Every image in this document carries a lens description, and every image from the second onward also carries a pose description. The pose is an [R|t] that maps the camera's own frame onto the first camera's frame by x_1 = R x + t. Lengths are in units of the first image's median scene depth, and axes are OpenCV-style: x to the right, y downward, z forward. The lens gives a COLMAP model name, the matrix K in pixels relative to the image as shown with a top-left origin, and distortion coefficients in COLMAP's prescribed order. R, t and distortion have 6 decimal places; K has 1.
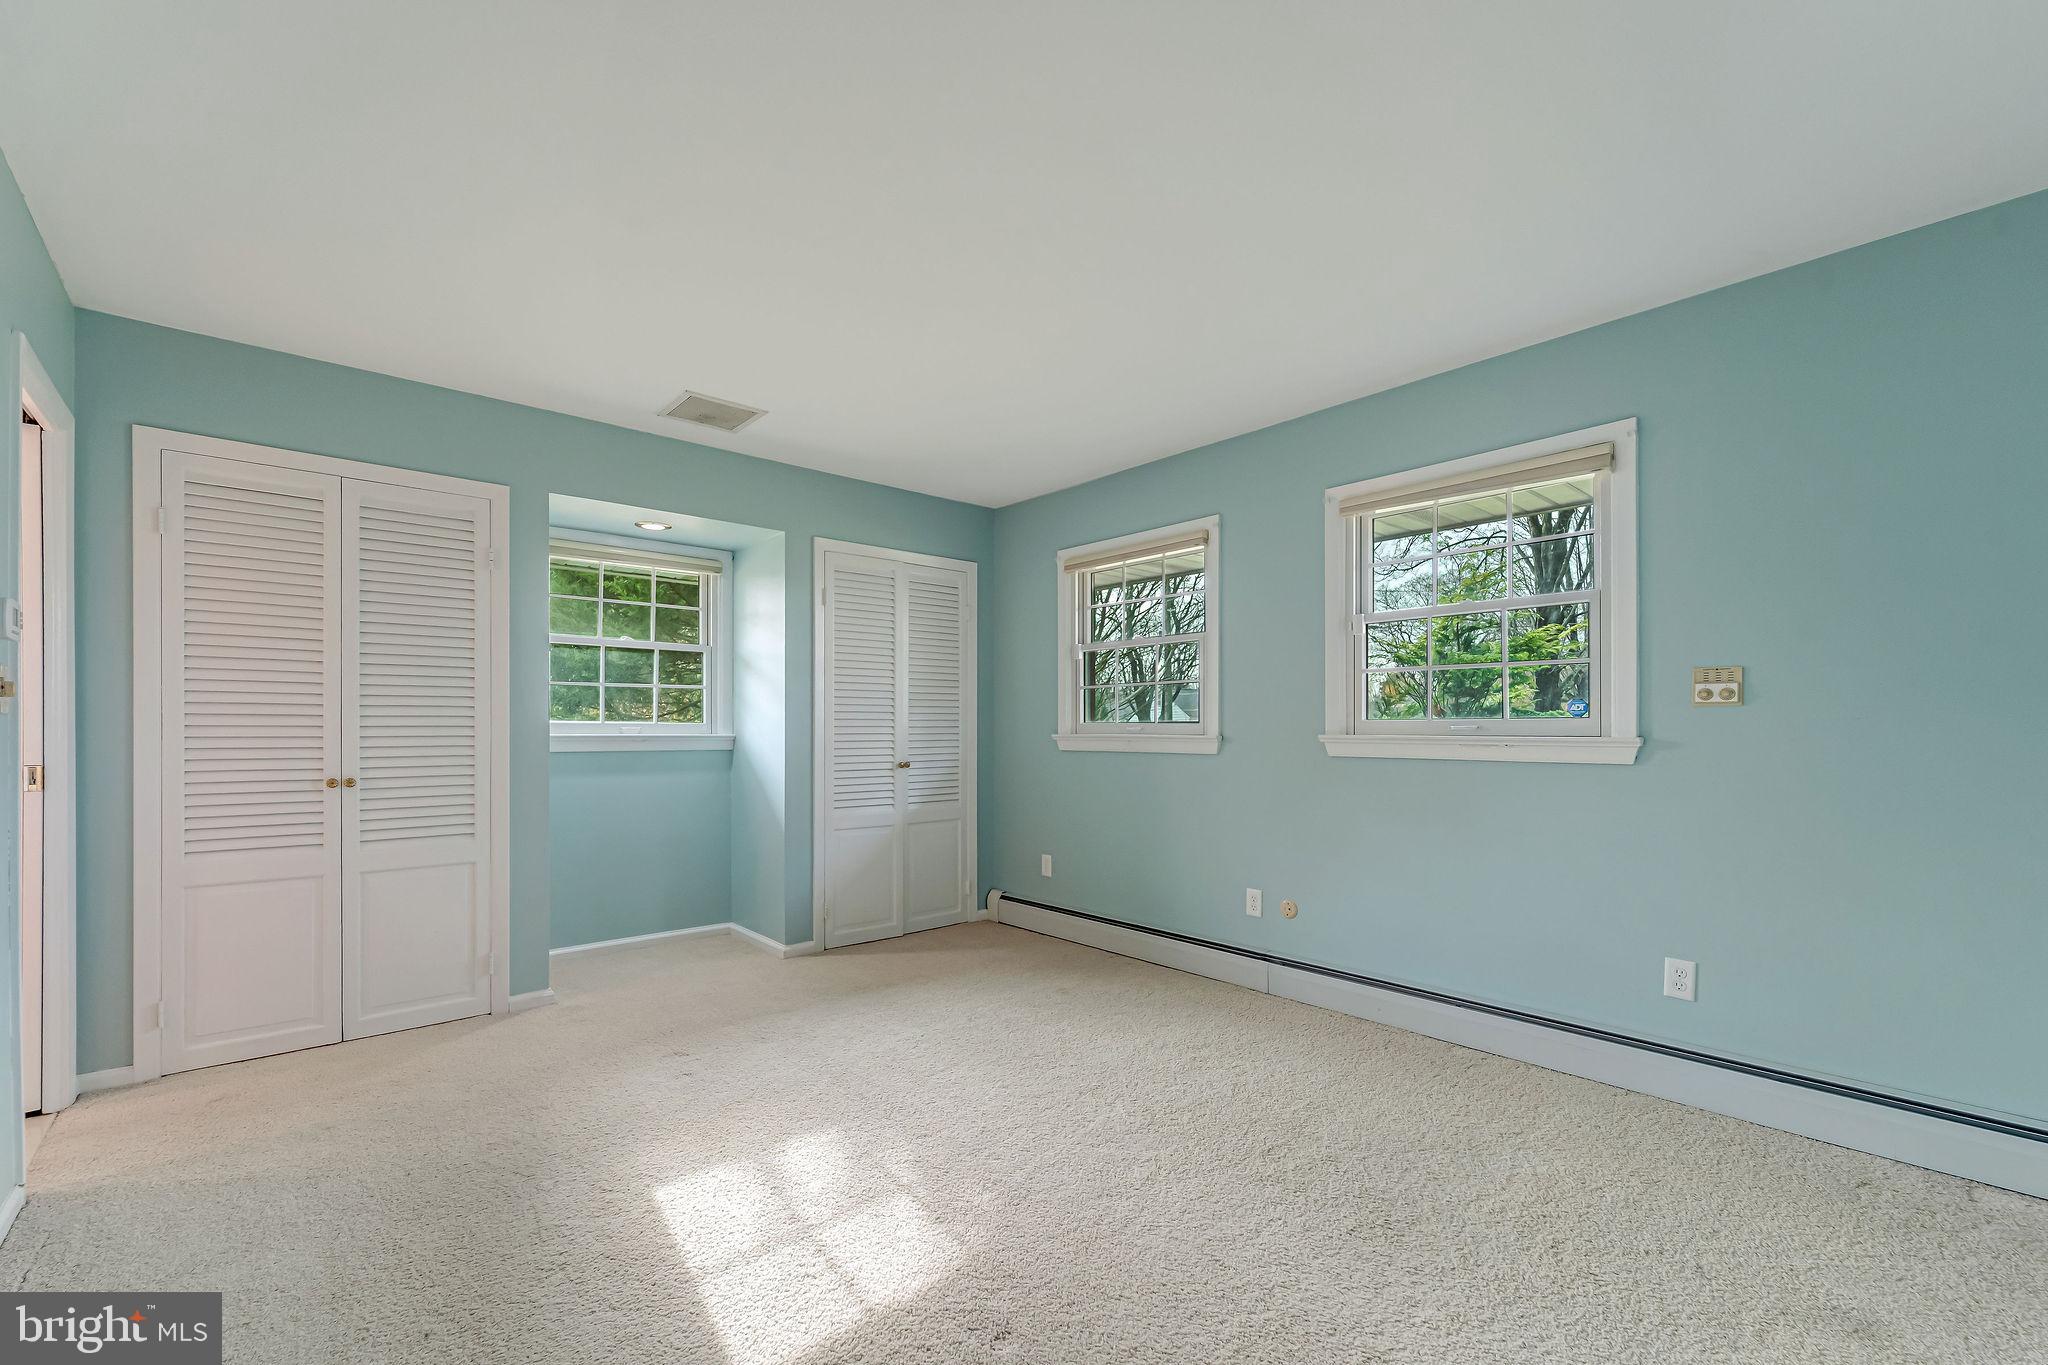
lens RADIAL K [[842.1, 0, 1021.8], [0, 842.1, 730.8], [0, 0, 1]] dist [-0.001518, -0.000505]
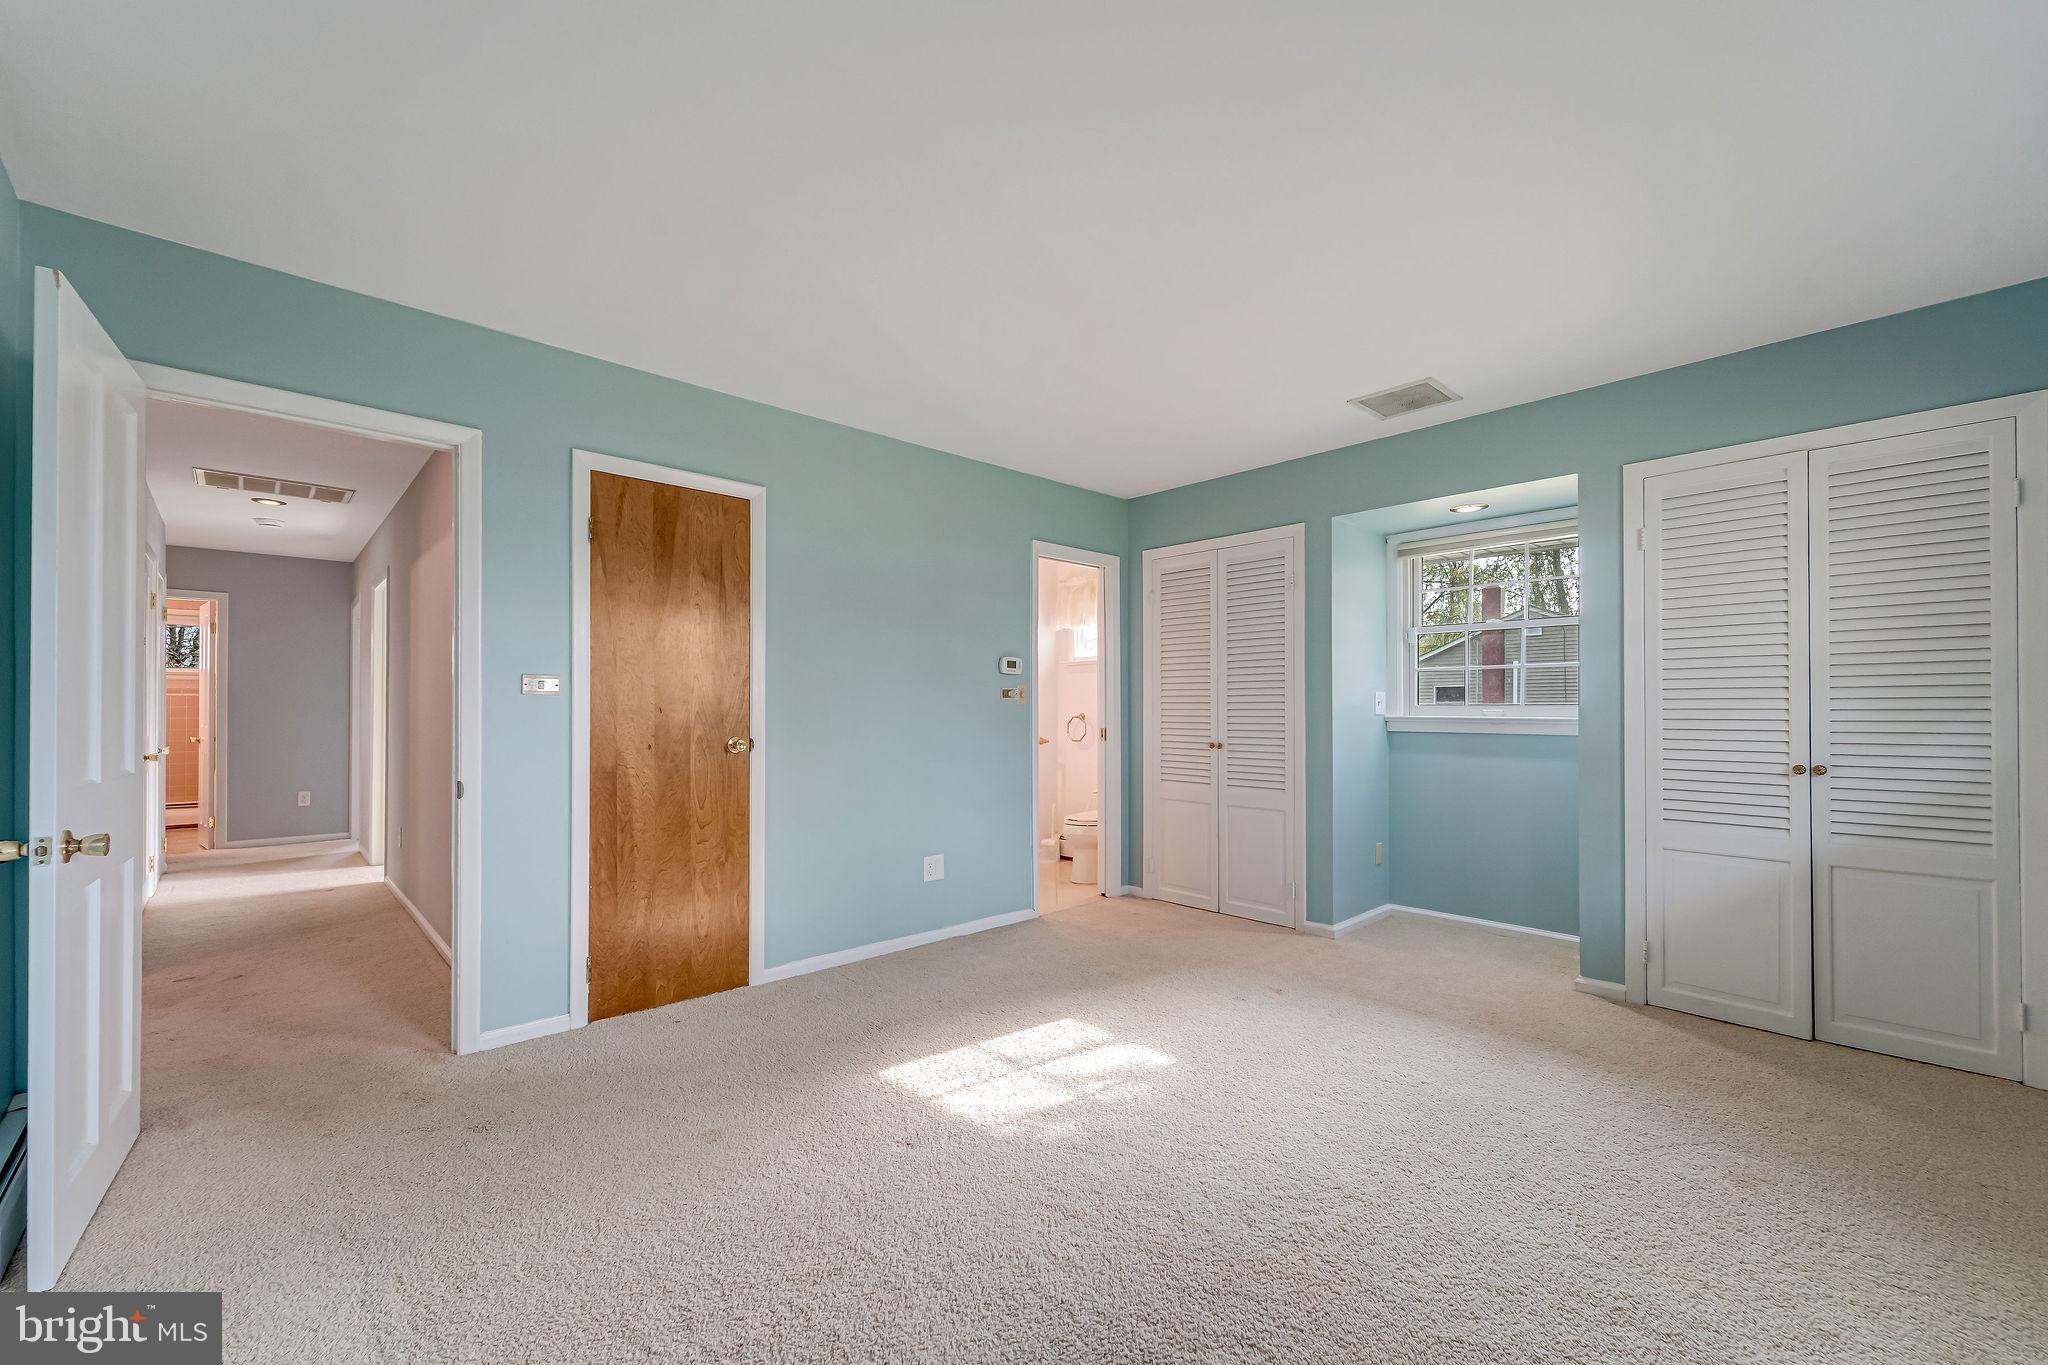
lens RADIAL K [[819.4, 0, 1027.4], [0, 819.4, 707.0], [0, 0, 1]] dist [0.002173, 0.000053]
pose [[0.035655, -0.003668, -0.999357, 0.622185], [-0.005004, 0.999980, -0.003849, -0.001753], [0.999352, 0.005138, 0.035635, 0.533353]]
